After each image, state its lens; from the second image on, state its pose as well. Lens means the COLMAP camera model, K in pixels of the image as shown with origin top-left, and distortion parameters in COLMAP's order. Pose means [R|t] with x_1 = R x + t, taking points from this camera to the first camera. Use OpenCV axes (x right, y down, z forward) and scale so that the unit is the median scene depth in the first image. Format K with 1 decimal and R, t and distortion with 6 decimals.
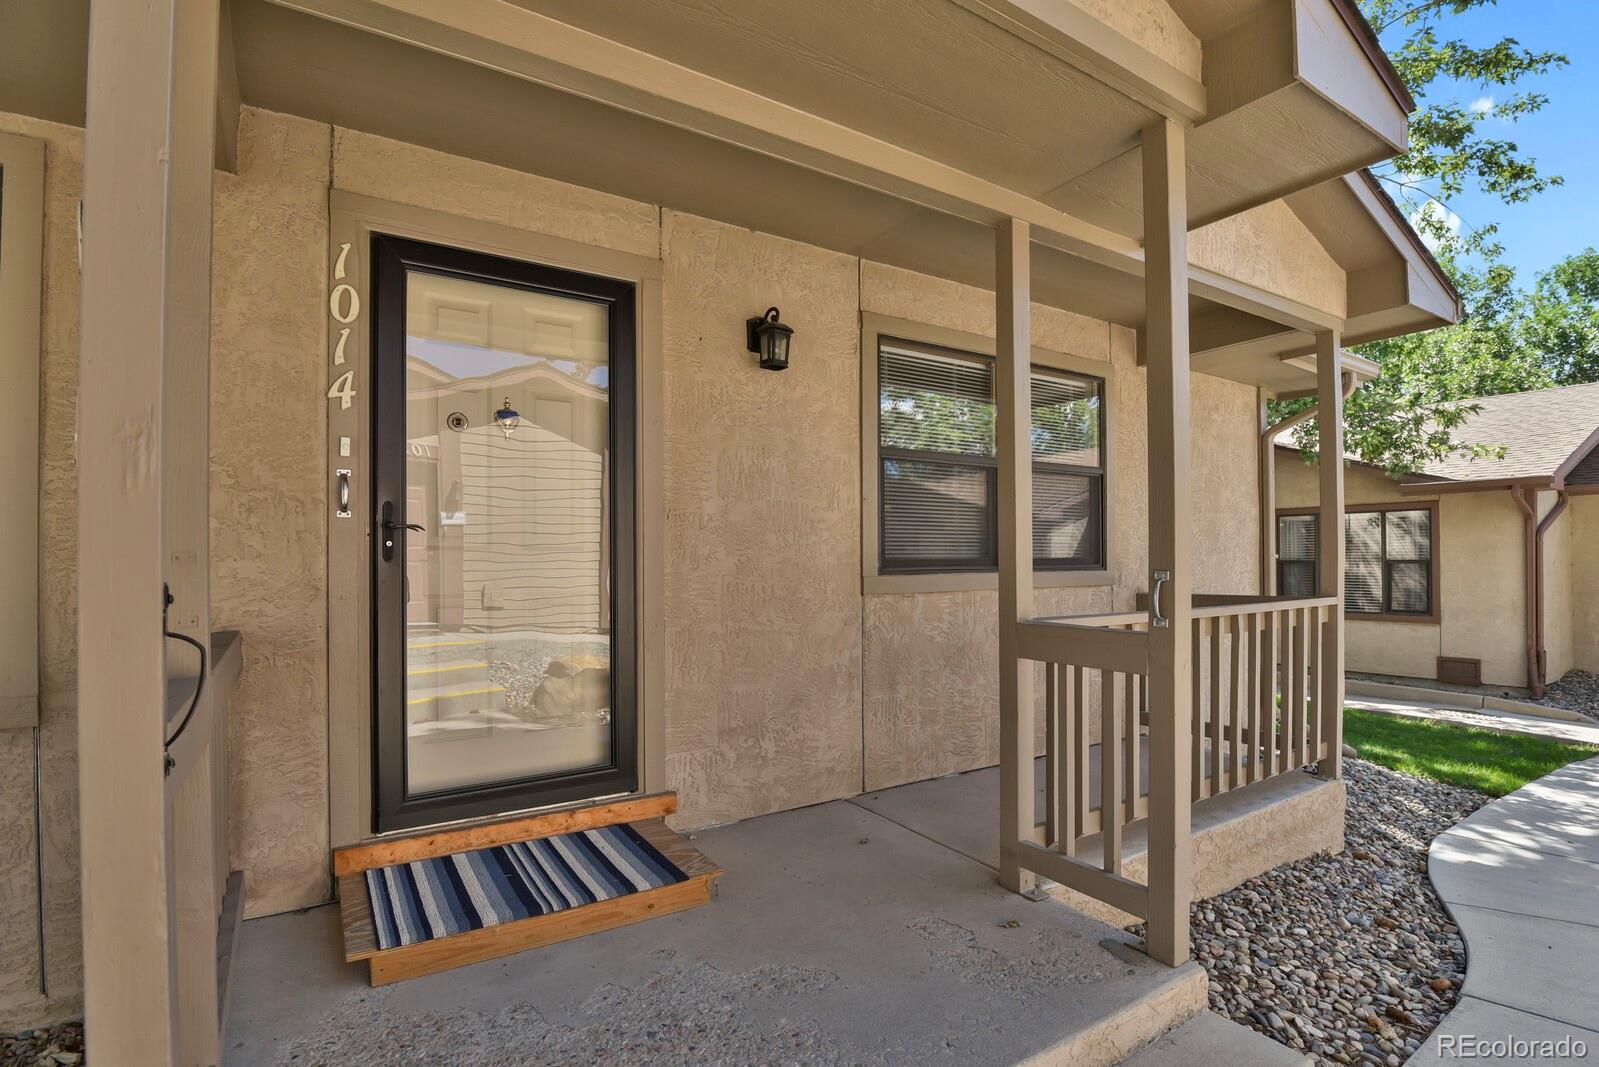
lens RADIAL K [[766.0, 0, 802.3], [0, 766.0, 548.1], [0, 0, 1]] dist [-0.025087, -0.000054]
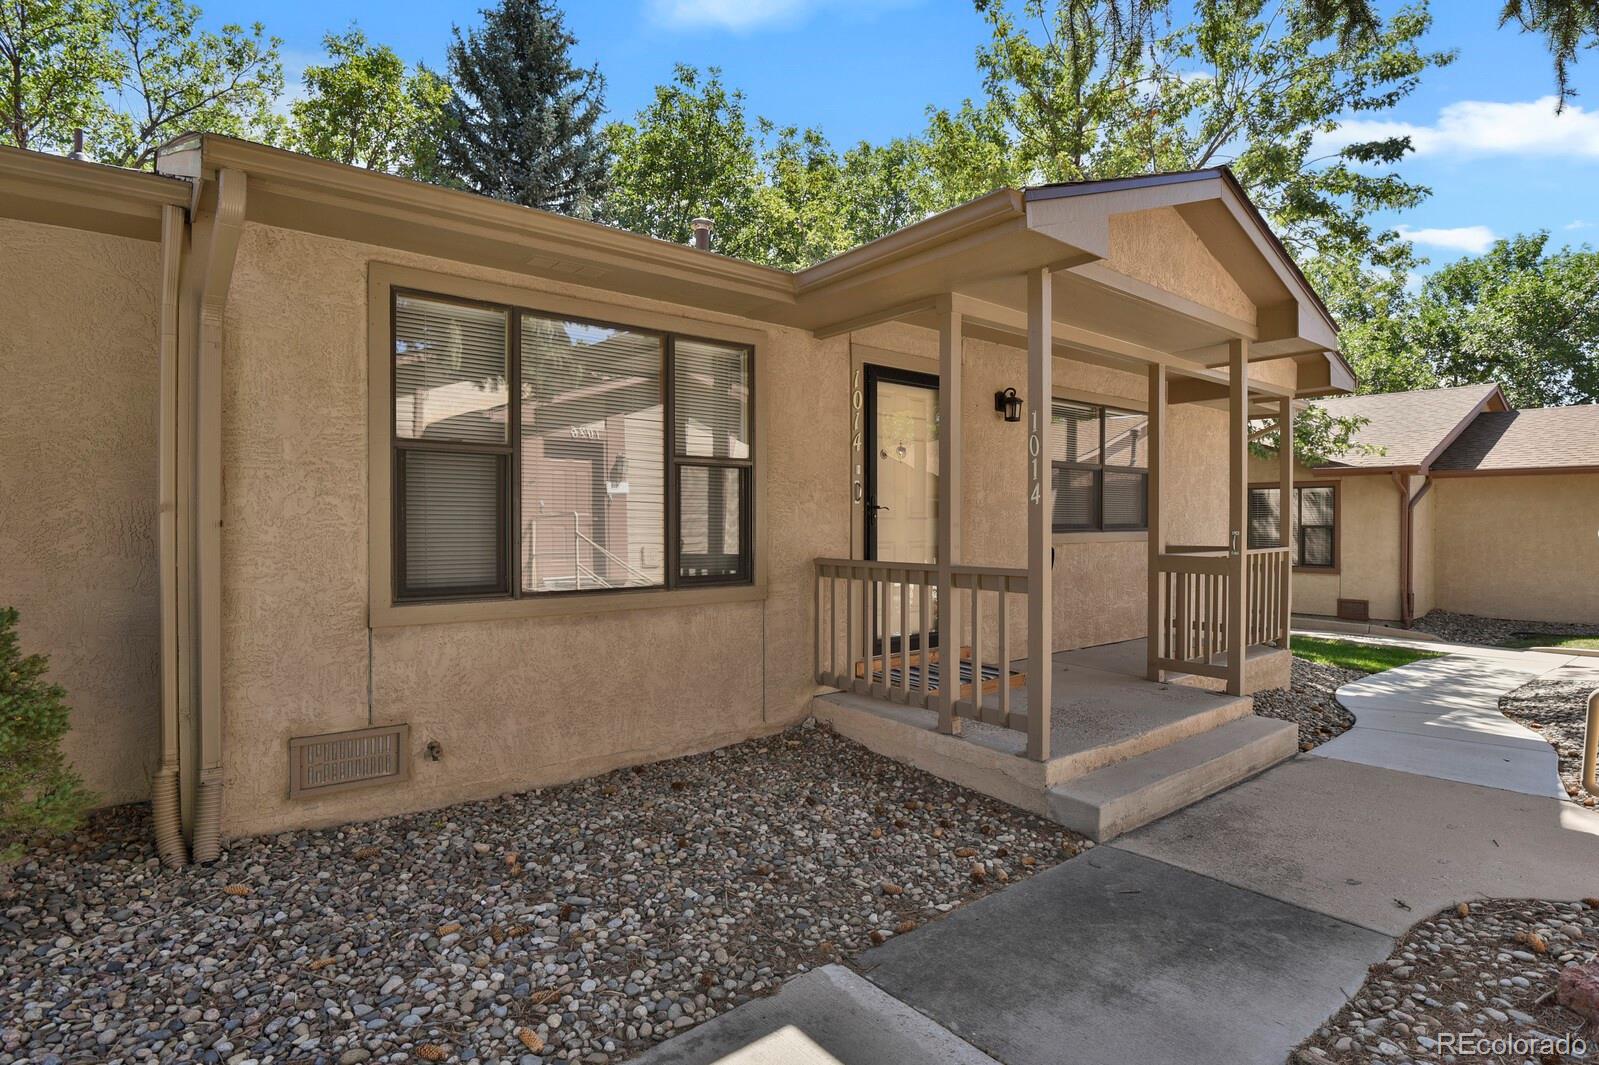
lens RADIAL K [[779.9, 0, 807.2], [0, 779.9, 532.8], [0, 0, 1]] dist [-0.026257, -0.001482]
pose [[0.995219, -0.000760, 0.097669, -0.265791], [-0.001461, 0.999742, 0.022665, -0.002618], [-0.097661, -0.022700, 0.994961, -0.309228]]
